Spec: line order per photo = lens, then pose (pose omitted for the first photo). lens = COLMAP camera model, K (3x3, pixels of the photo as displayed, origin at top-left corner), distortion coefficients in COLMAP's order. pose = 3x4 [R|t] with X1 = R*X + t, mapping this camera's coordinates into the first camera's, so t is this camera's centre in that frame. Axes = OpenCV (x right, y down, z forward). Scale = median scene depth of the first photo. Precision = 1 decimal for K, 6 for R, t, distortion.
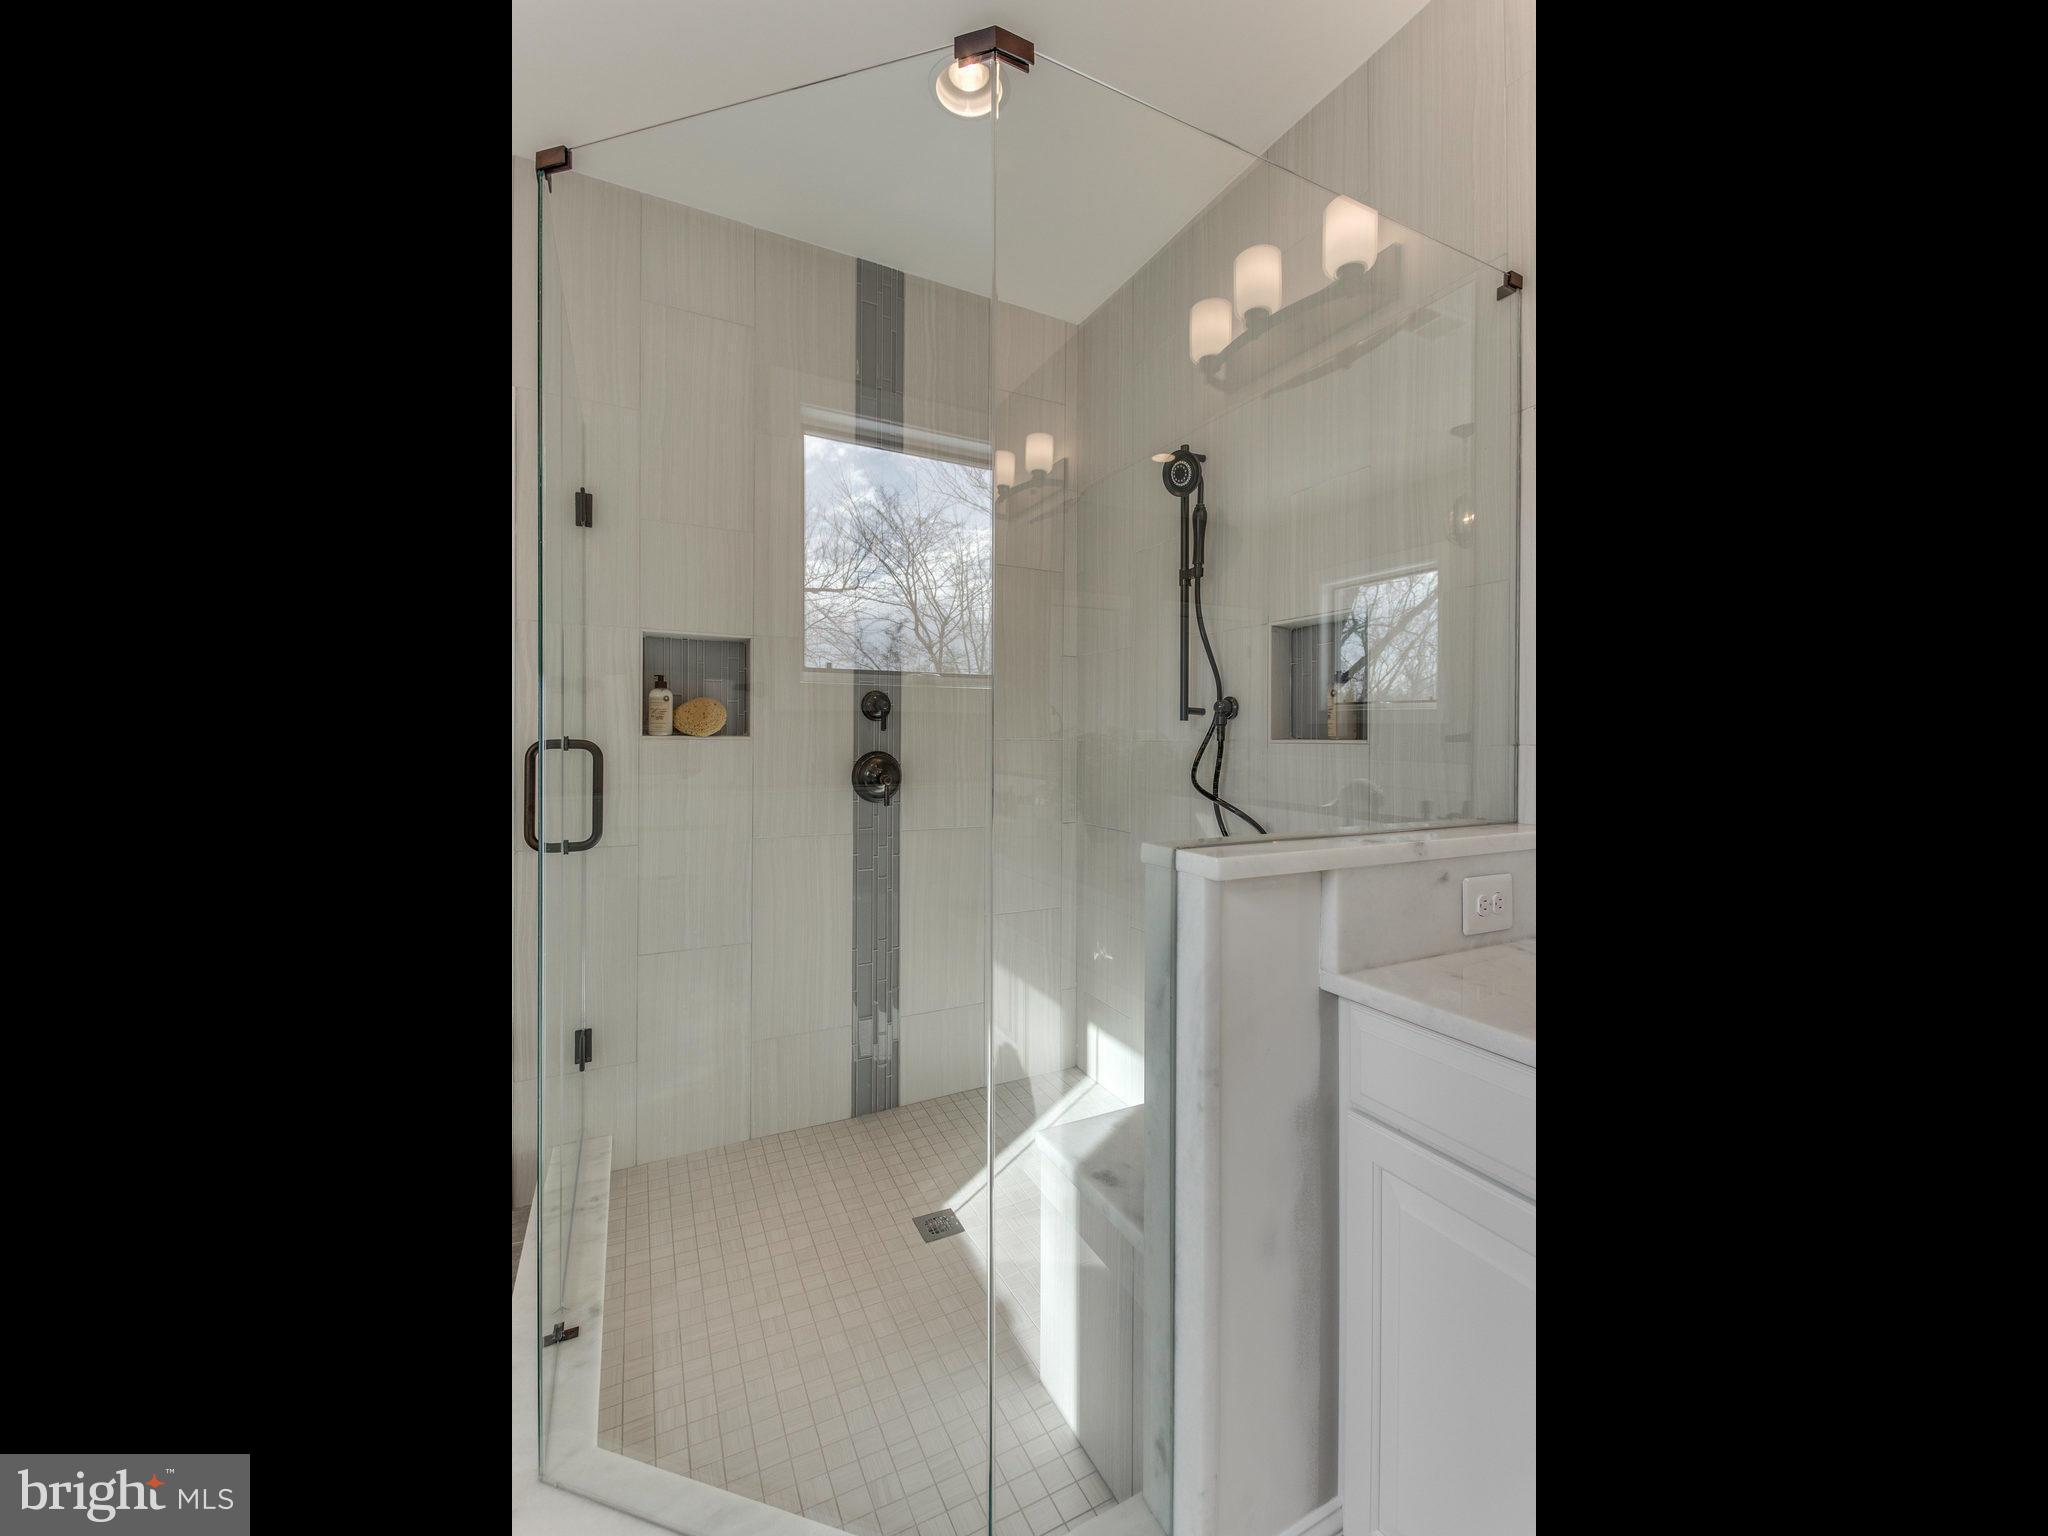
lens RADIAL K [[757.6, 0, 1024.6], [0, 757.6, 741.1], [0, 0, 1]] dist [0.020659, -0.000085]
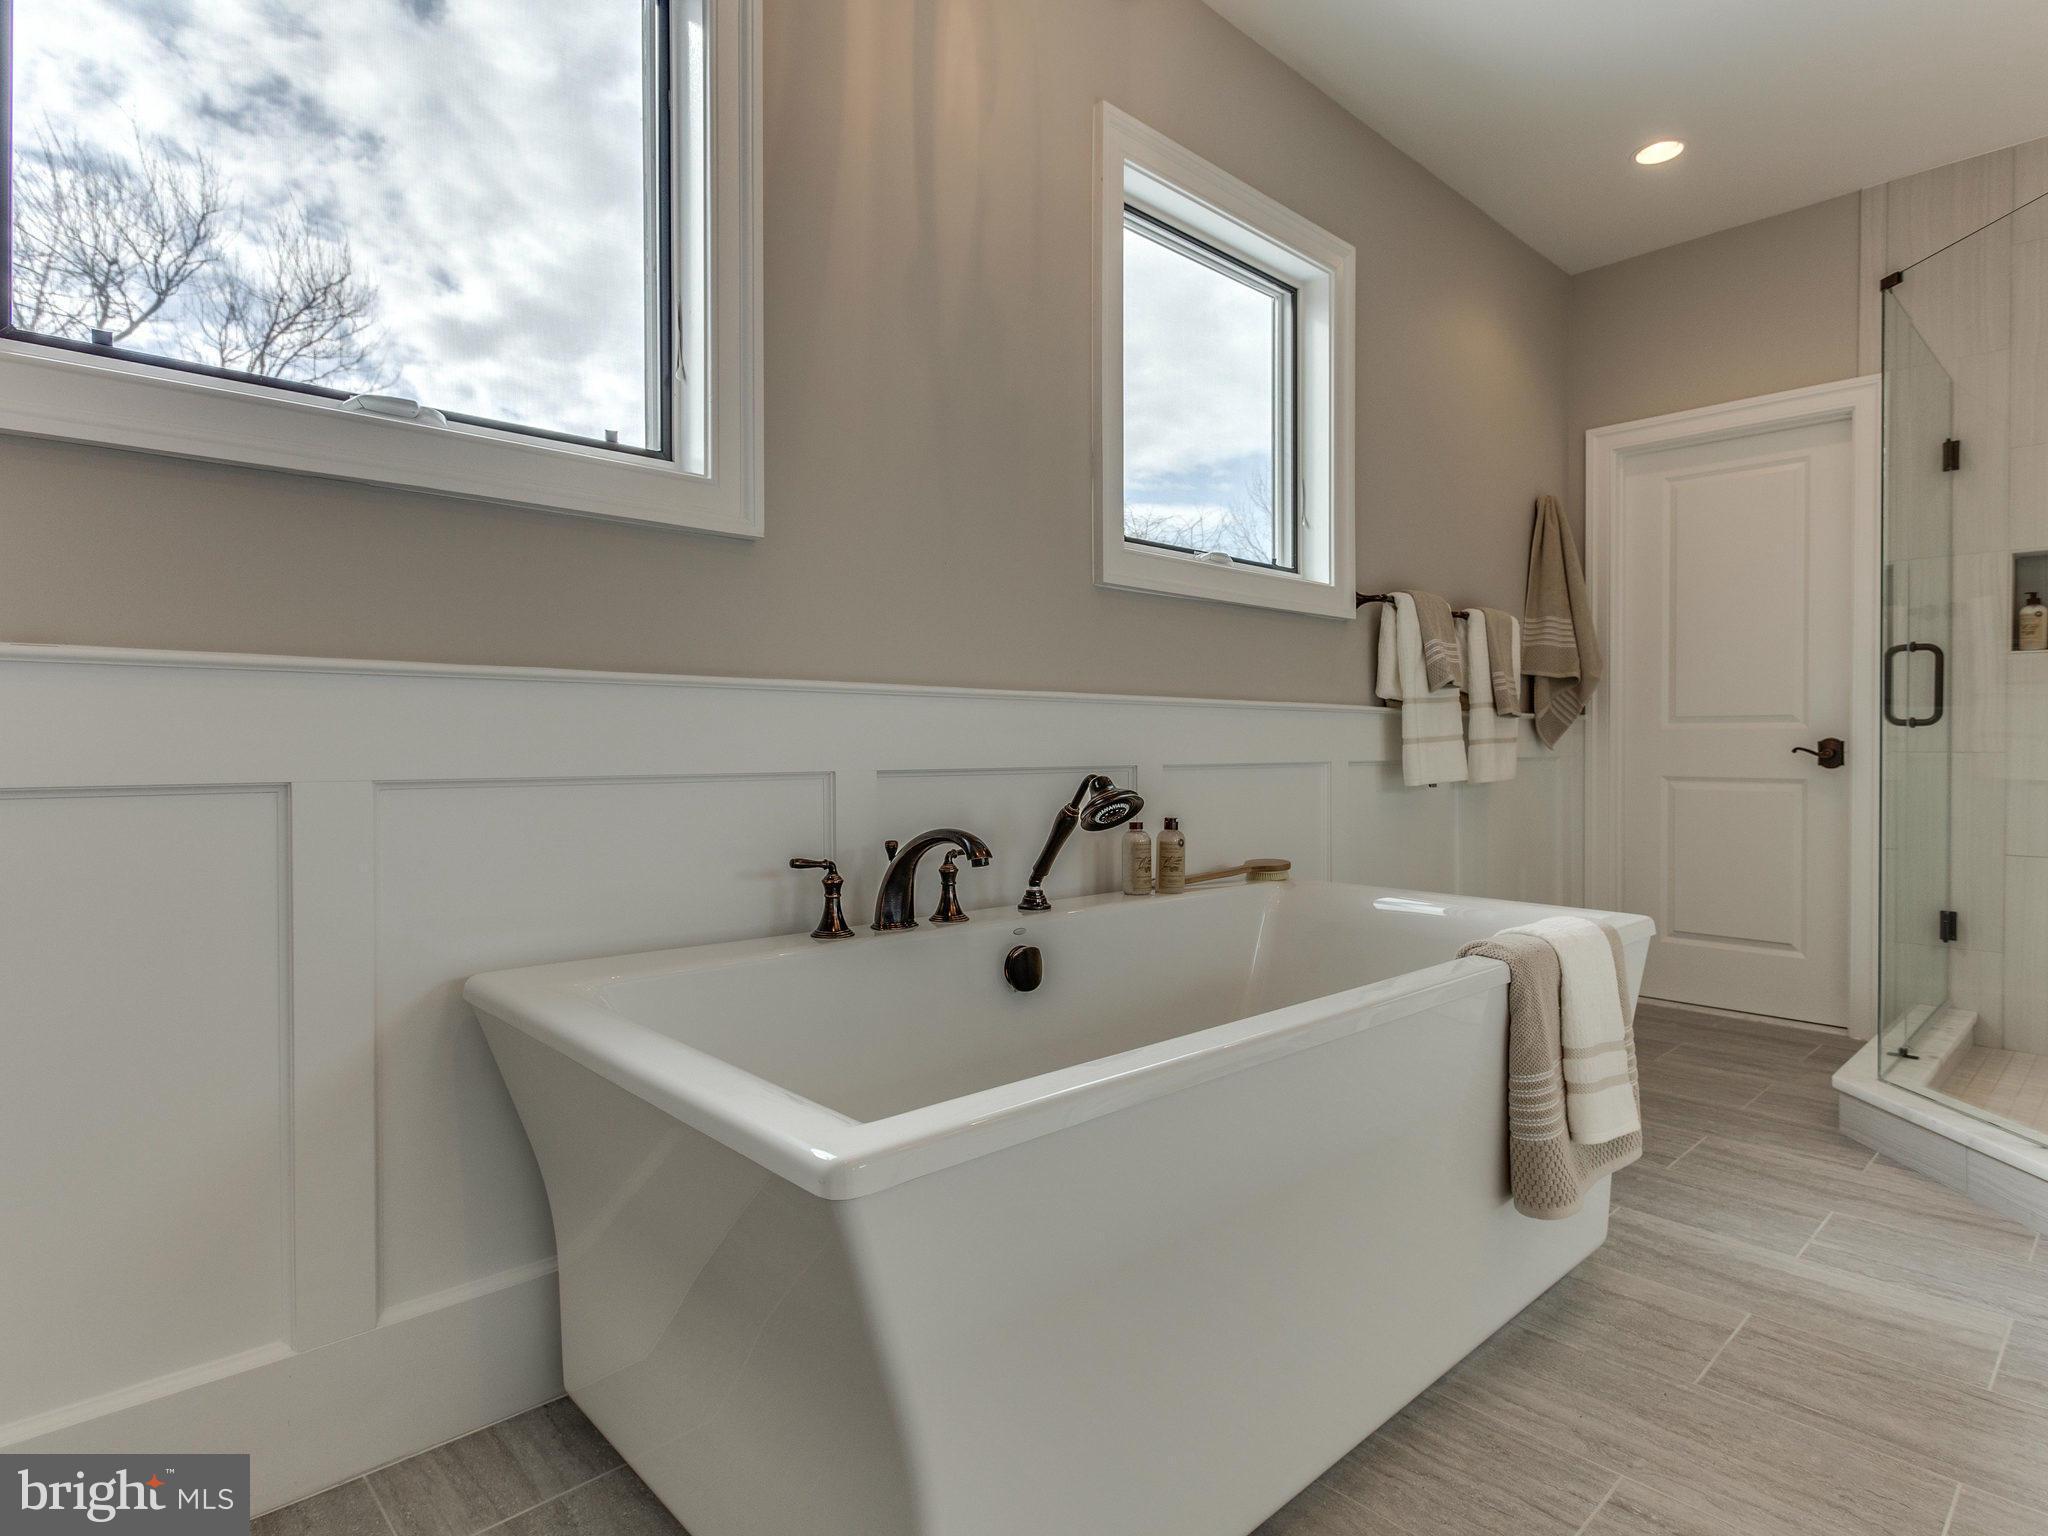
lens RADIAL K [[1105.9, 0, 1014.3], [0, 1105.9, 759.3], [0, 0, 1]] dist [0.005779, -0.003466]
pose [[0.267637, 0.010526, -0.963462, 0.635787], [-0.003616, 0.999944, 0.009920, 0.137499], [0.963513, 0.000829, 0.267660, -0.776887]]
